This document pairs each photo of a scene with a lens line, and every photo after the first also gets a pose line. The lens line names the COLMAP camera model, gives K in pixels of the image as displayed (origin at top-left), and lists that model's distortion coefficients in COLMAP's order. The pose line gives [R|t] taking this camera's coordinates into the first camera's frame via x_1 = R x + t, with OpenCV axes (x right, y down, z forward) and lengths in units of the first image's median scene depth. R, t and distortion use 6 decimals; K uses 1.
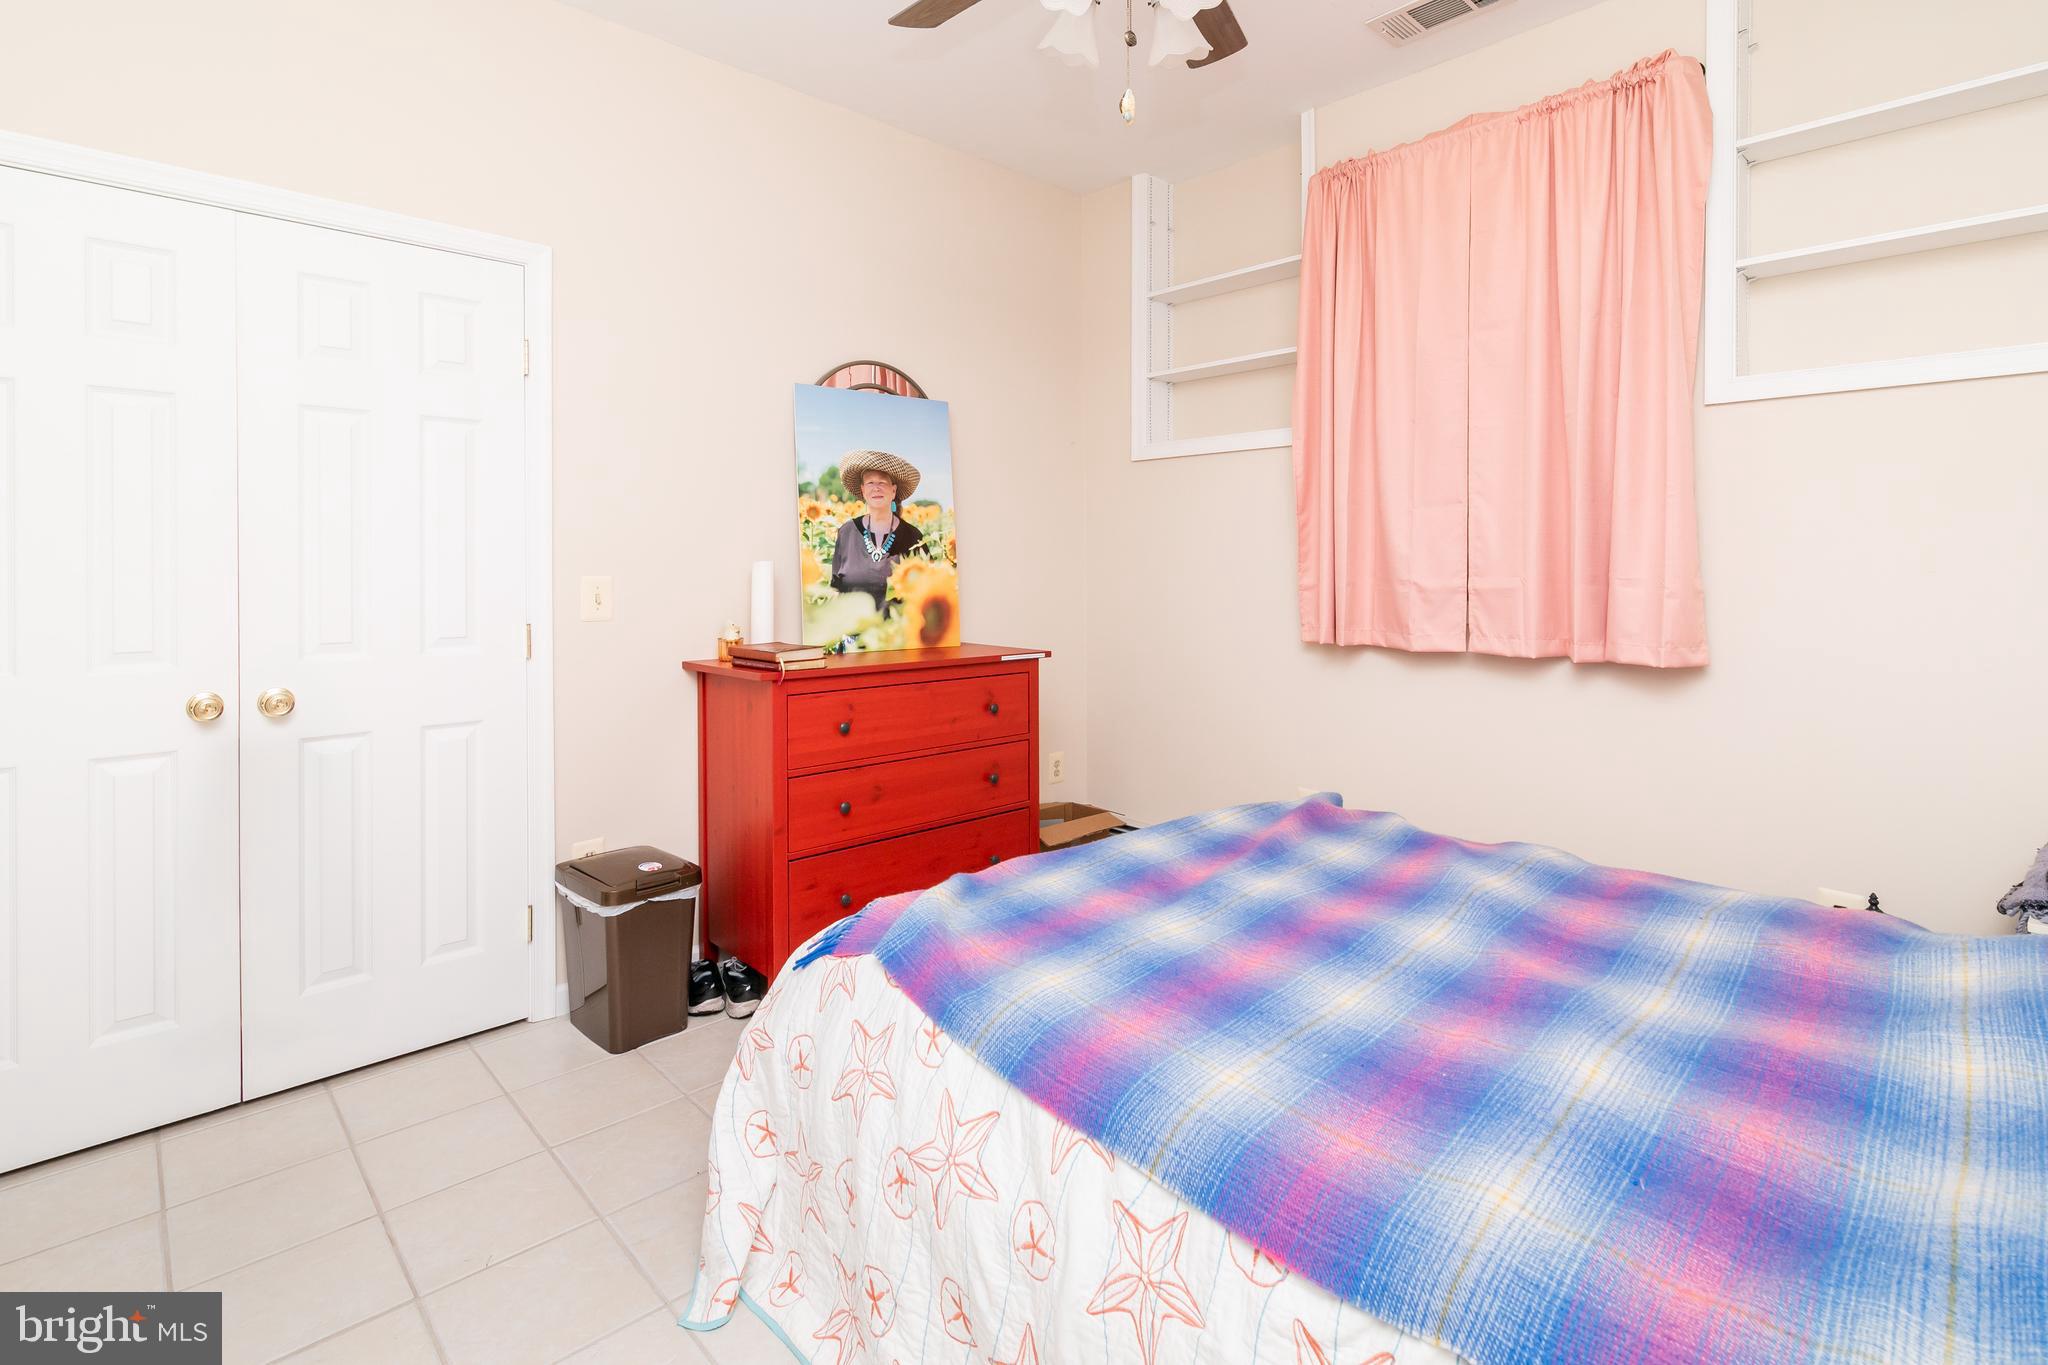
lens RADIAL K [[927.5, 0, 1024.0], [0, 927.5, 682.5], [0, 0, 1]] dist [0.003544, -0.000634]
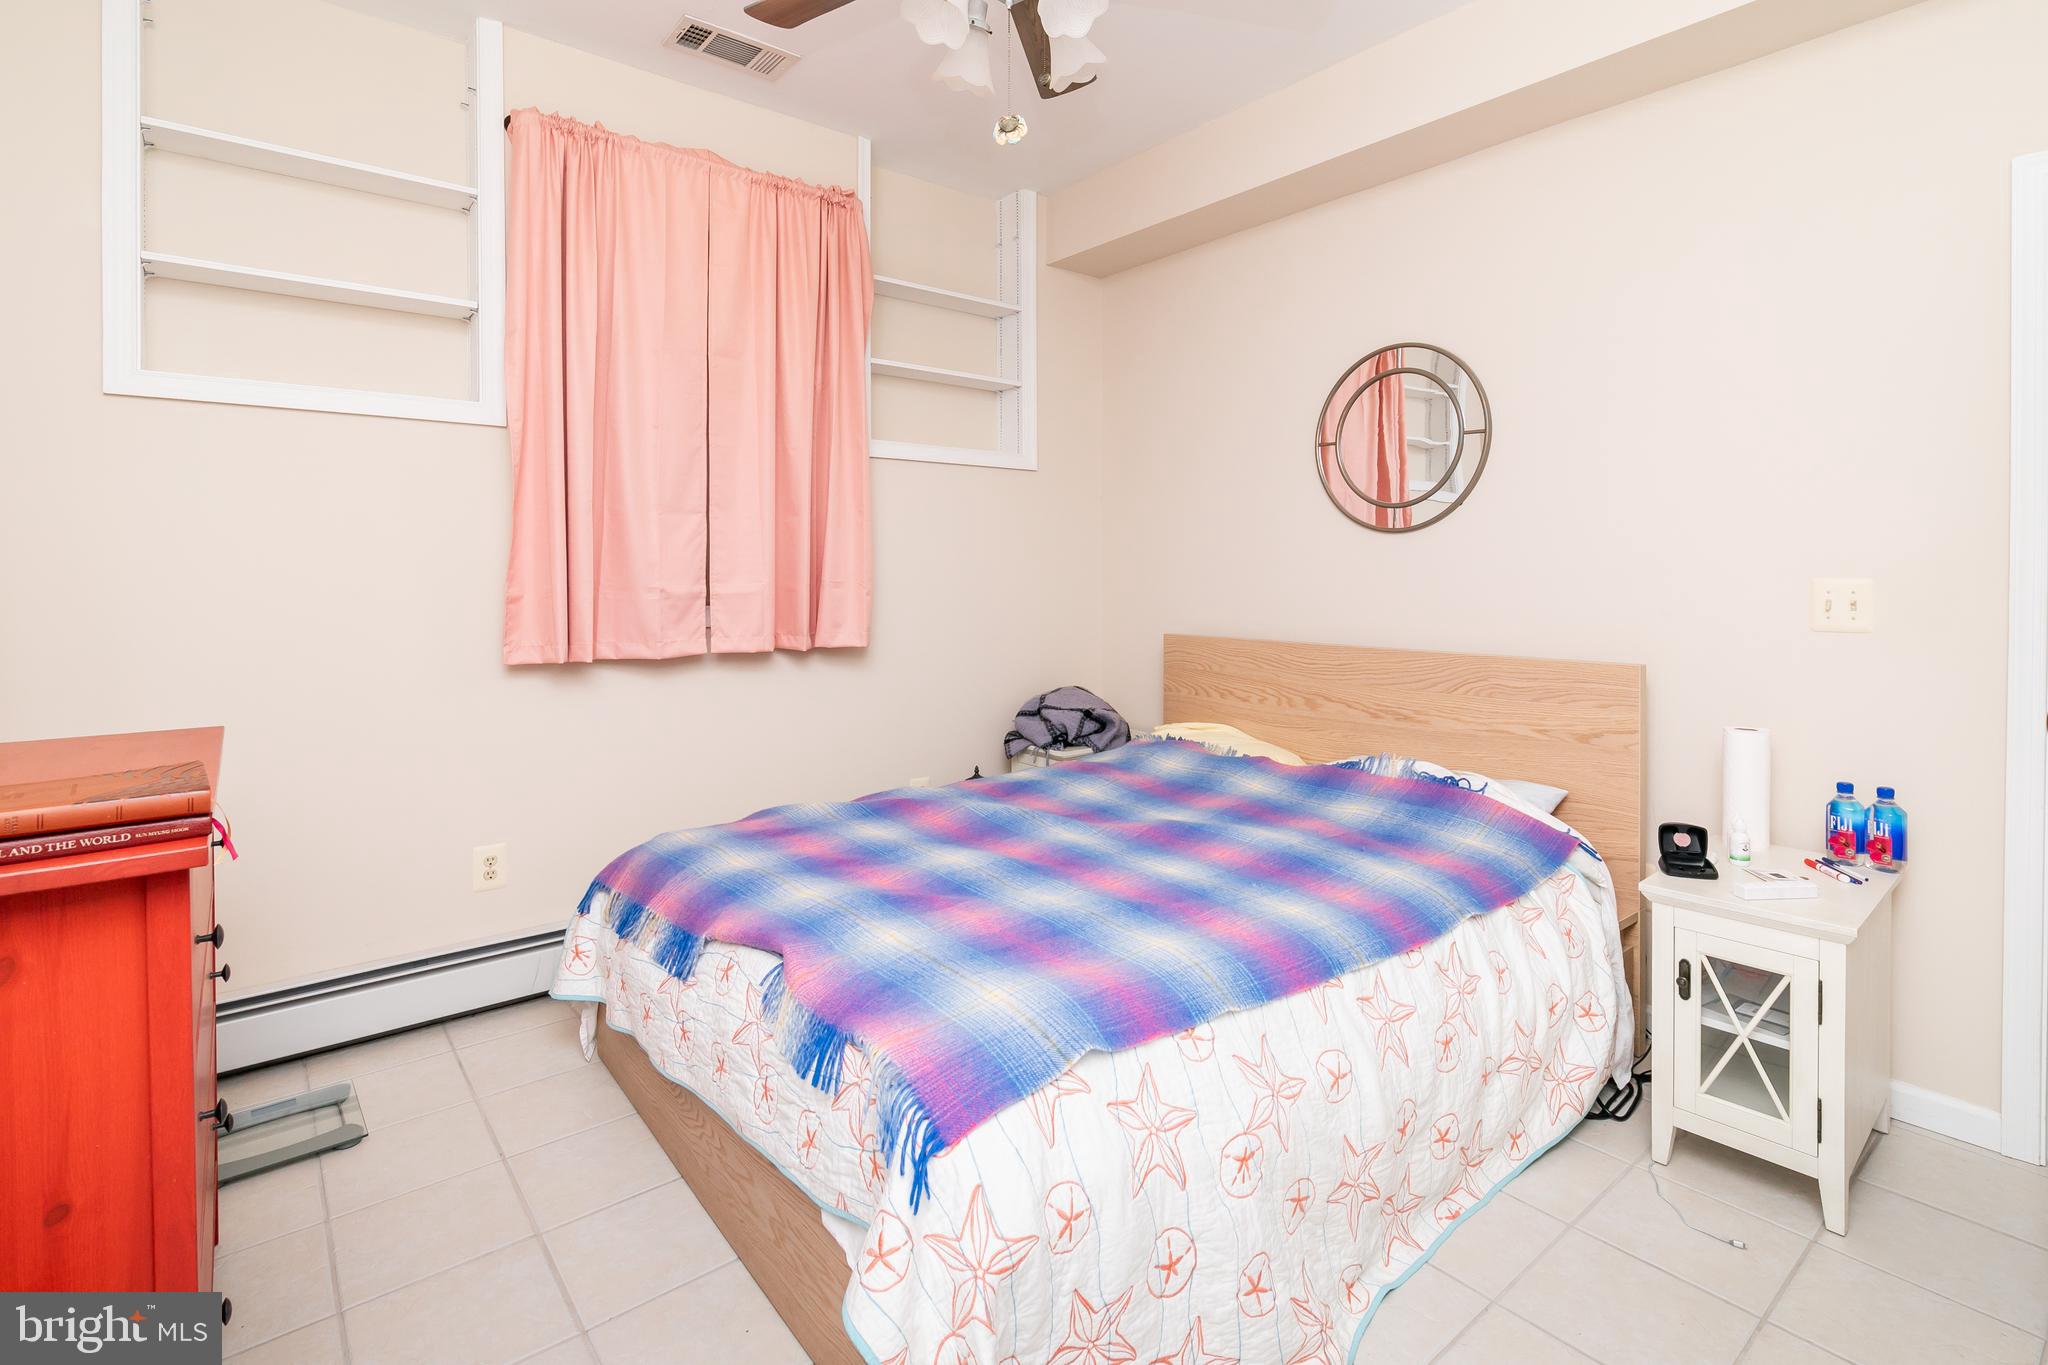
lens RADIAL K [[936.7, 0, 1017.2], [0, 936.7, 702.9], [0, 0, 1]] dist [-0.022829, 0.000026]
pose [[0.107908, -0.130340, 0.985580, -0.589728], [0.125844, 0.985185, 0.116510, -0.061848], [-0.986164, 0.111457, 0.122712, 0.567300]]
